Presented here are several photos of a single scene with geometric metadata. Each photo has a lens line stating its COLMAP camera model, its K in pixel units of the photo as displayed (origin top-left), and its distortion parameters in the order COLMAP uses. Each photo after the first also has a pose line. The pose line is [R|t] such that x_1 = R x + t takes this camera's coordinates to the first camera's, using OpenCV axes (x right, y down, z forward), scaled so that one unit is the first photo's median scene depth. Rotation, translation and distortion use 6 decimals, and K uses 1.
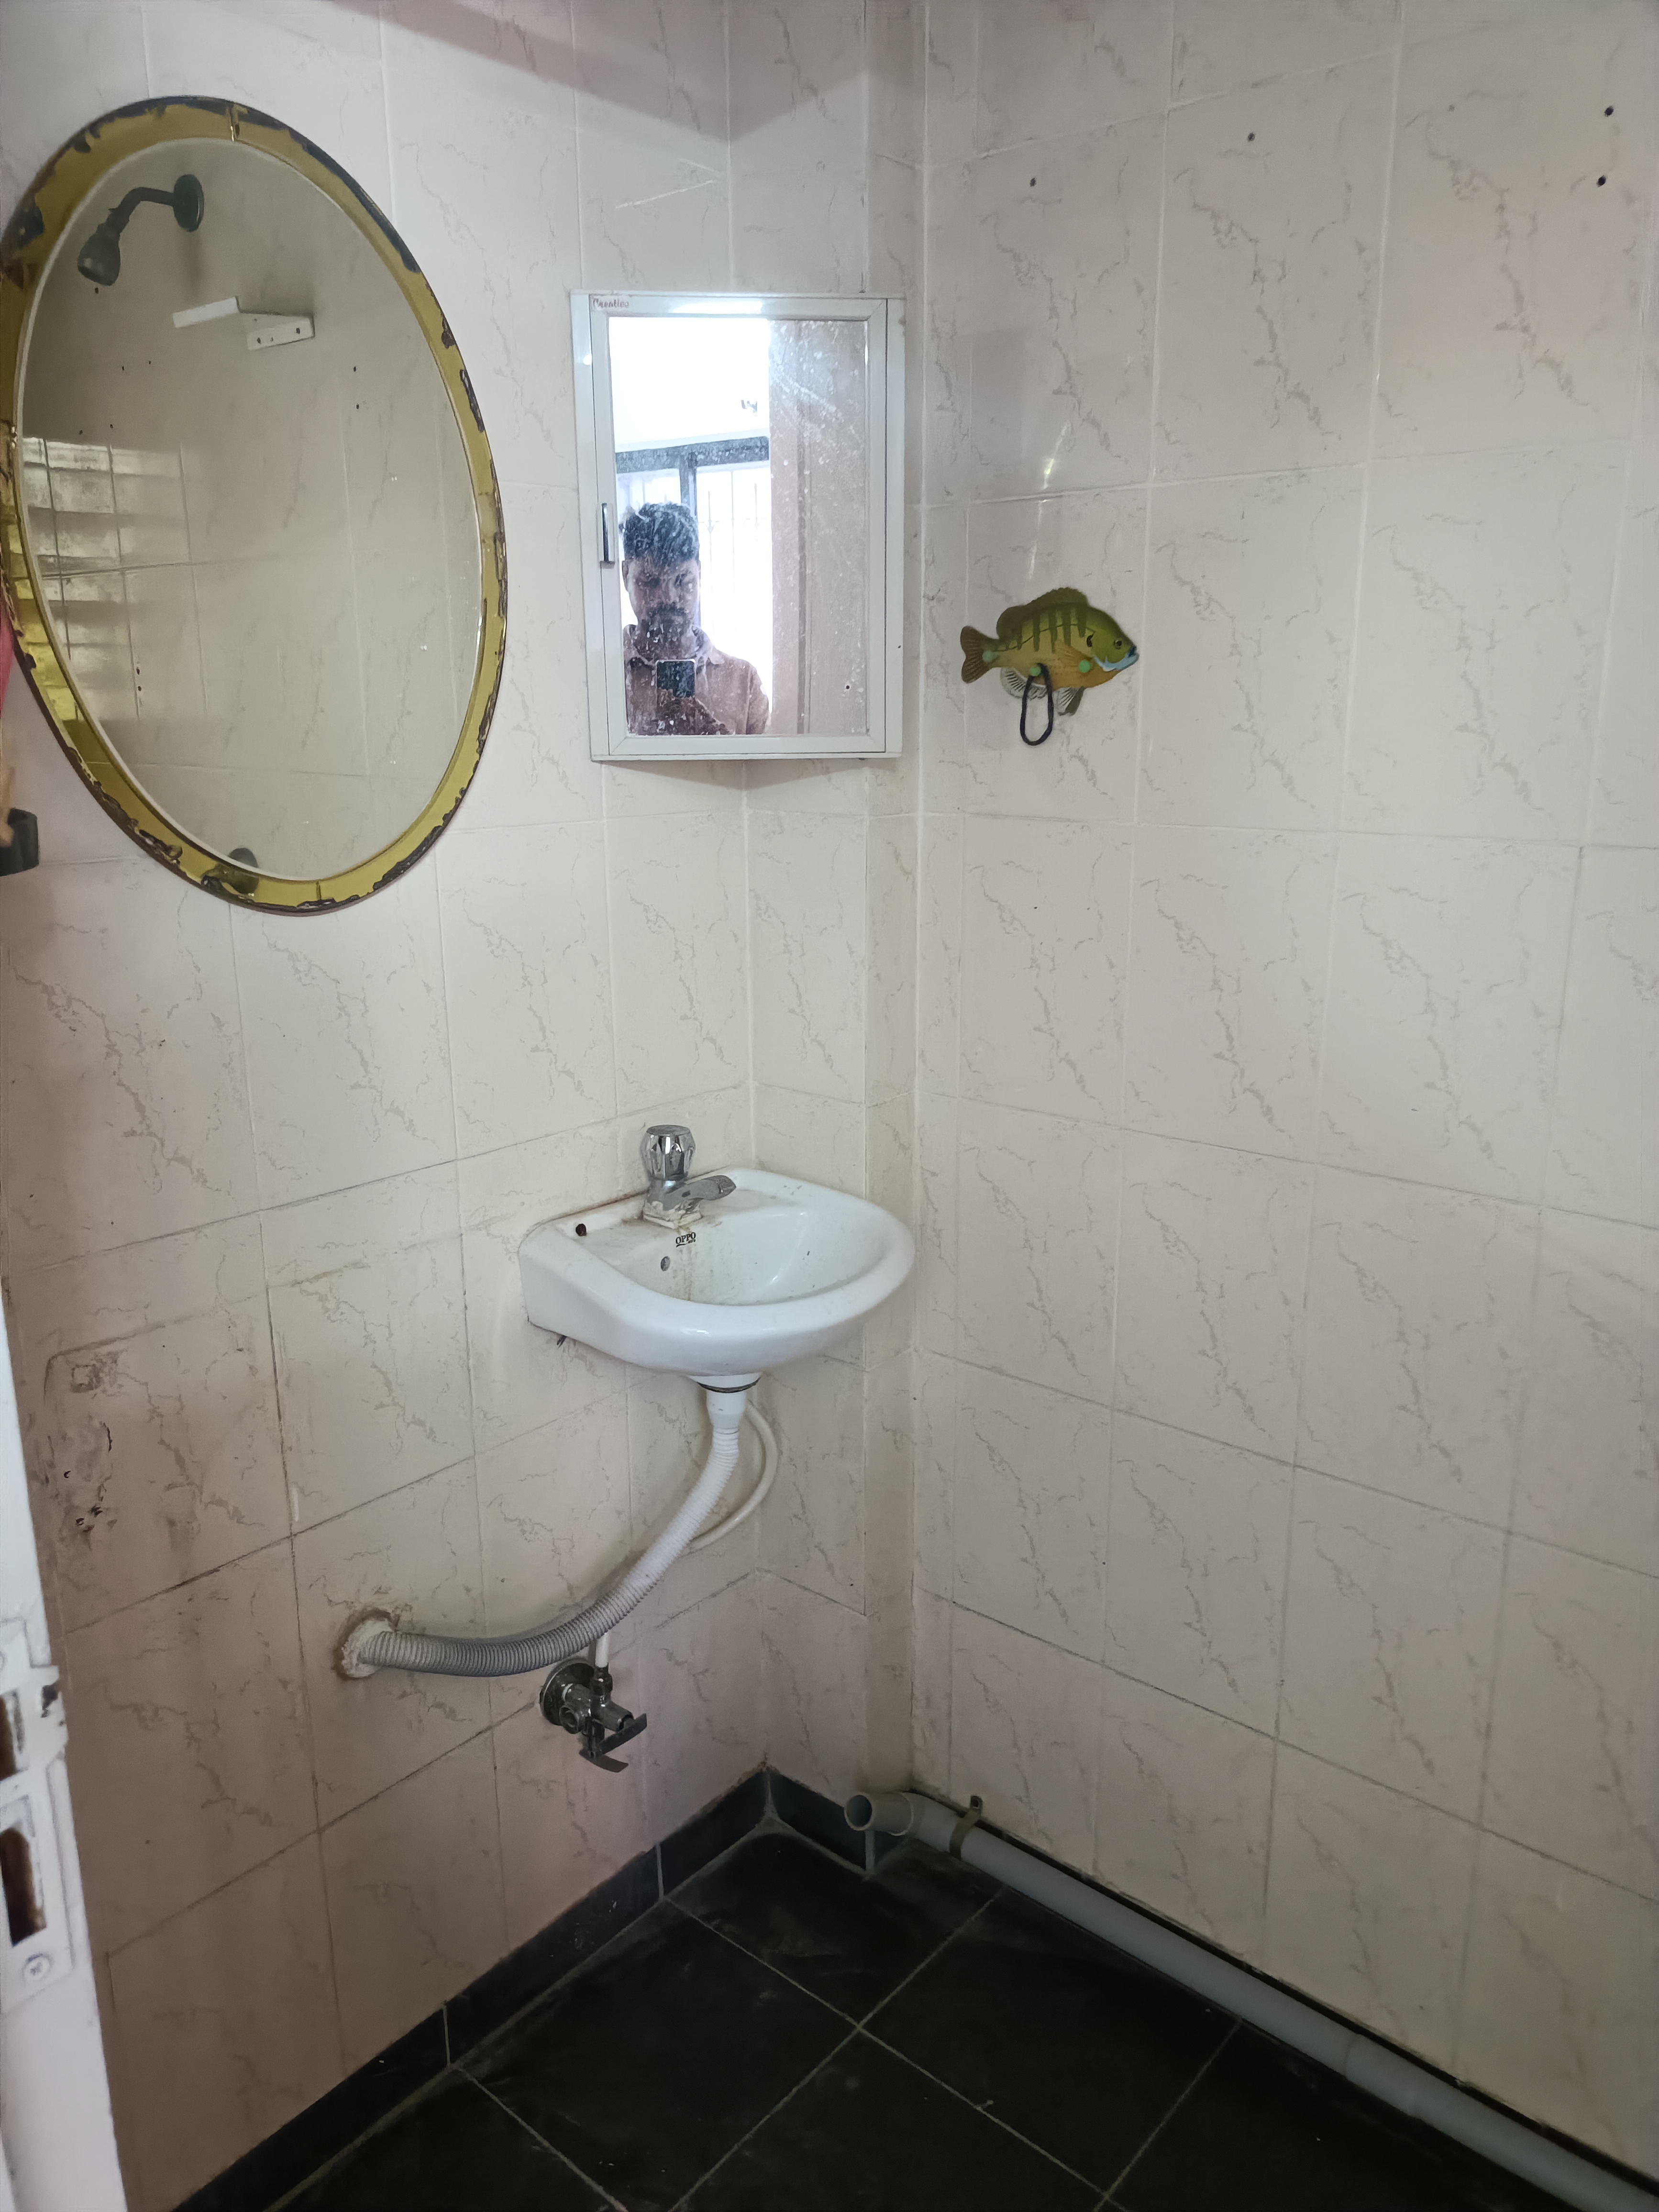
lens RADIAL K [[1625.8, 0, 813.7], [0, 1625.8, 1108.3], [0, 0, 1]] dist [0.013062, -0.005404]
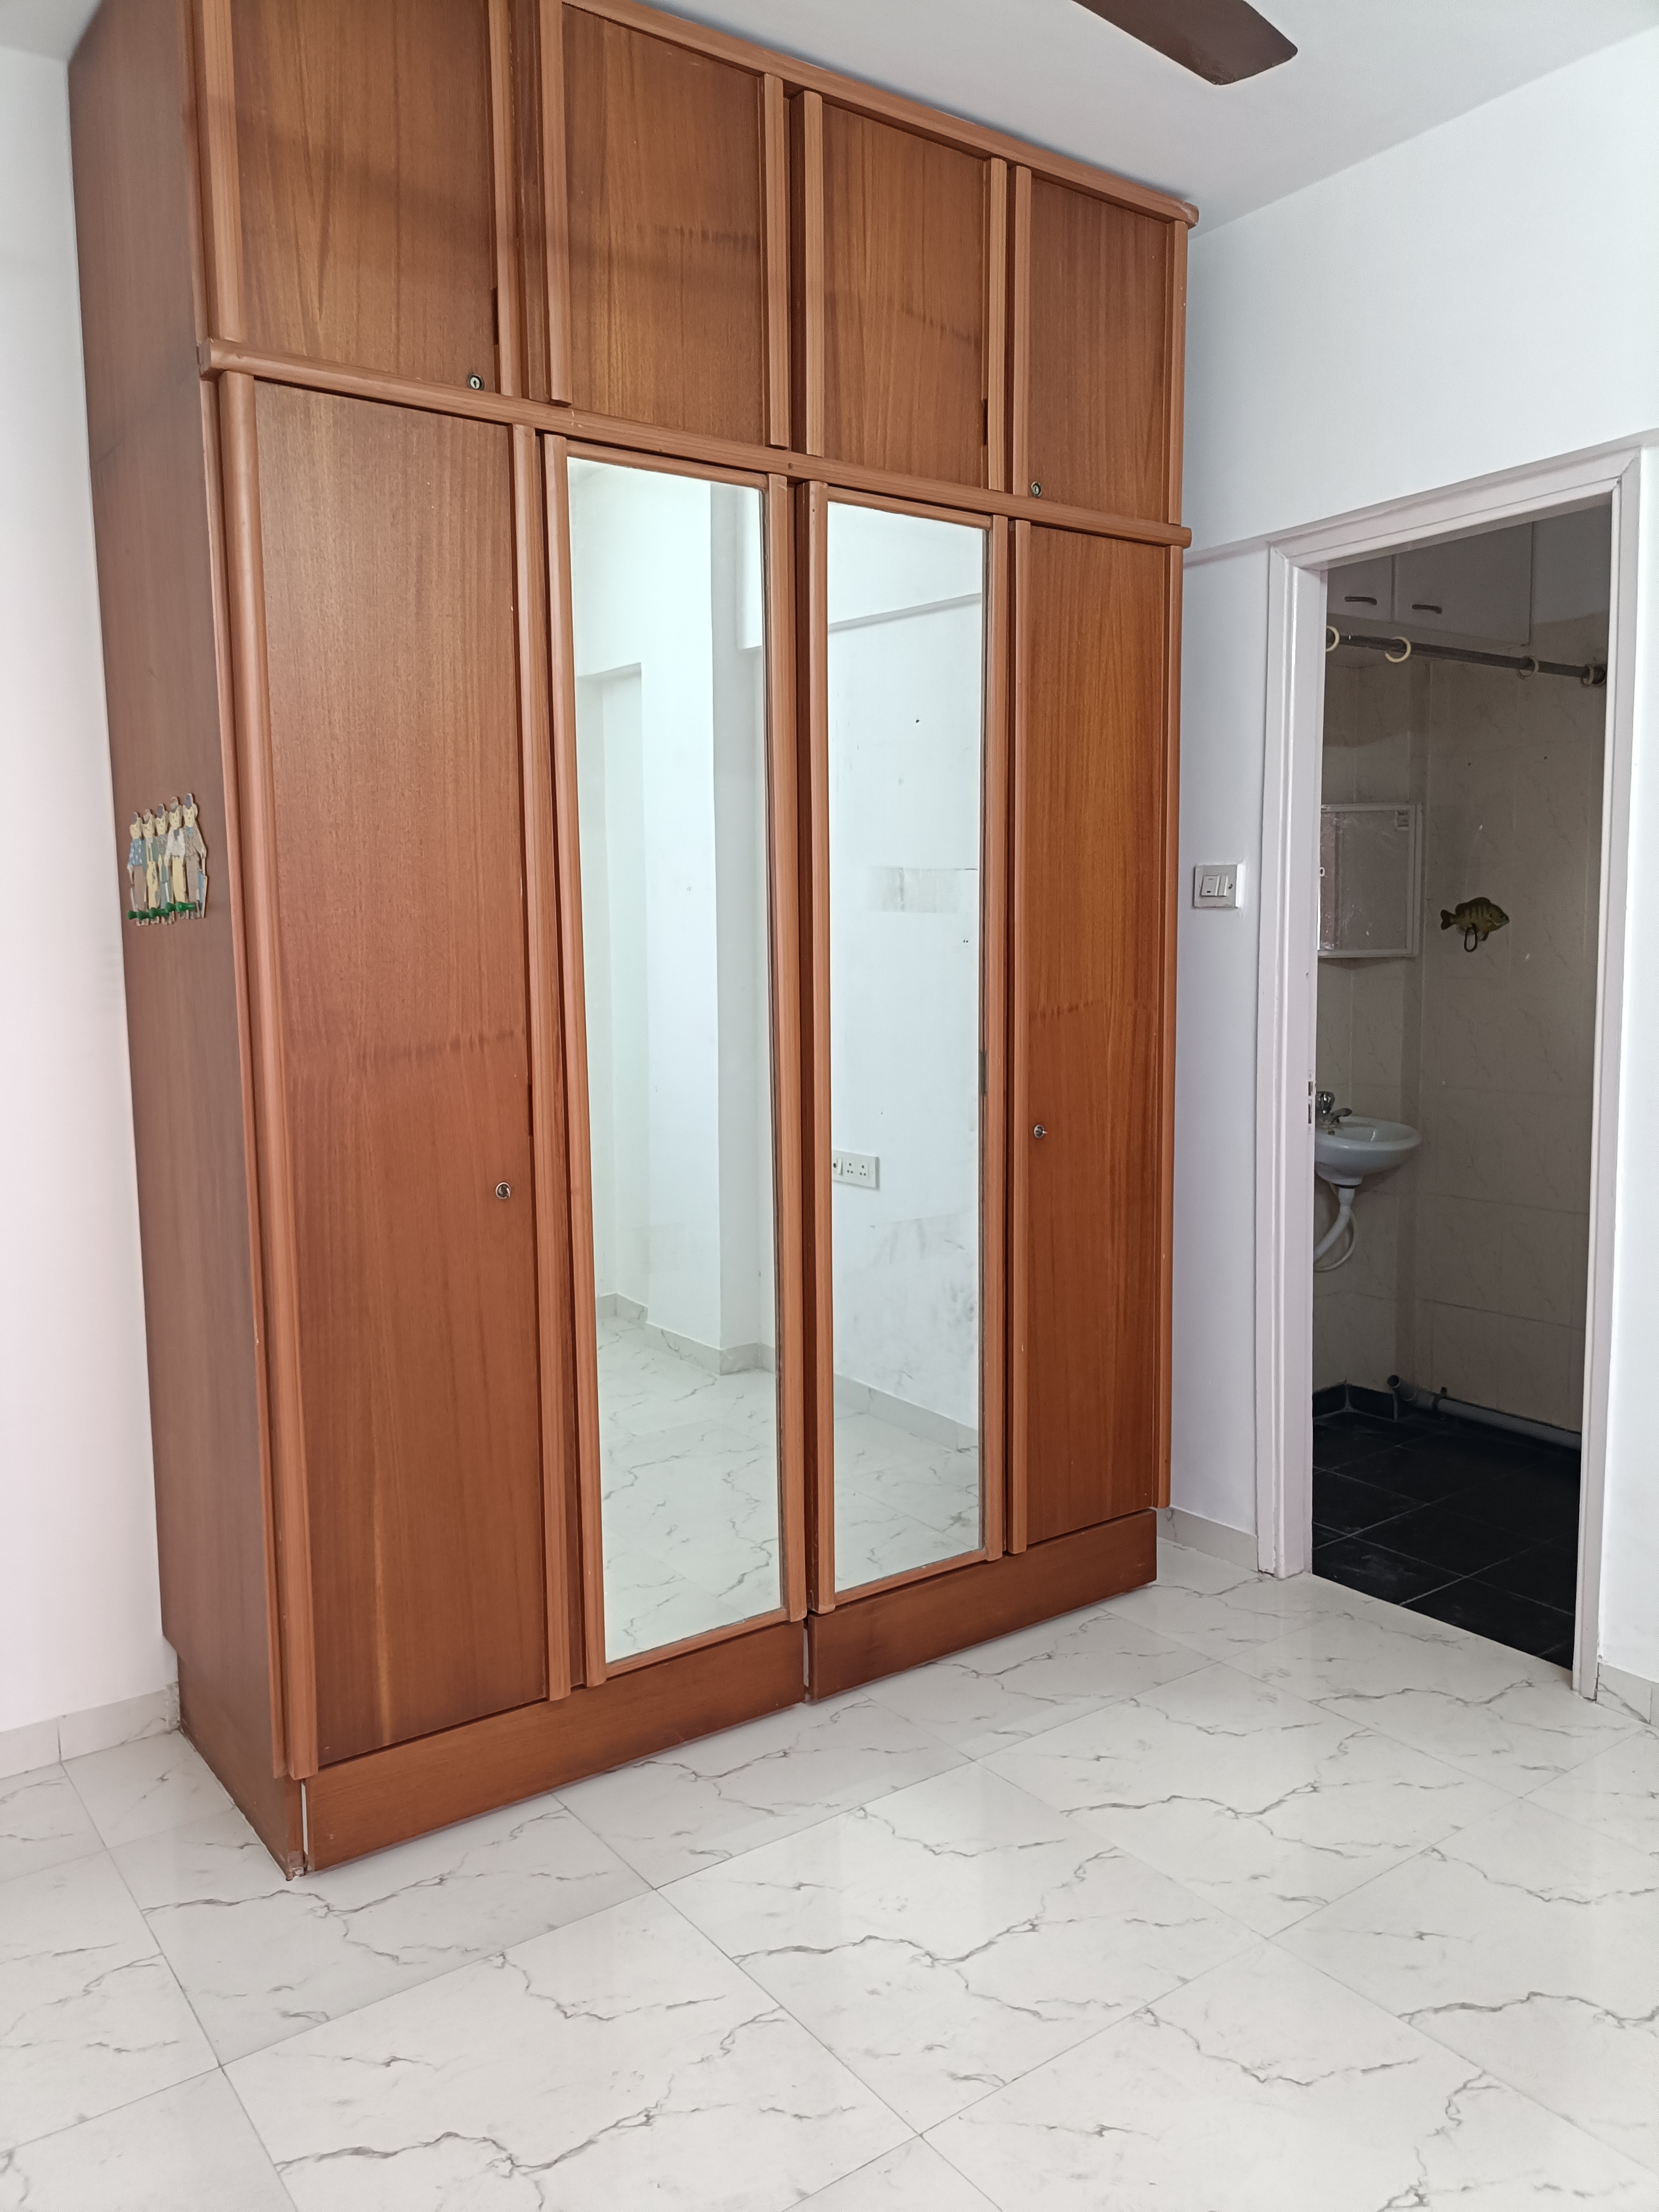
lens RADIAL K [[1625.8, 0, 813.7], [0, 1625.8, 1108.3], [0, 0, 1]] dist [0.013062, -0.005404]
pose [[0.967646, 0.018215, -0.251653, -0.236774], [-0.050865, 0.990996, -0.123855, 0.431165], [0.247131, 0.132648, 0.959860, -1.859841]]
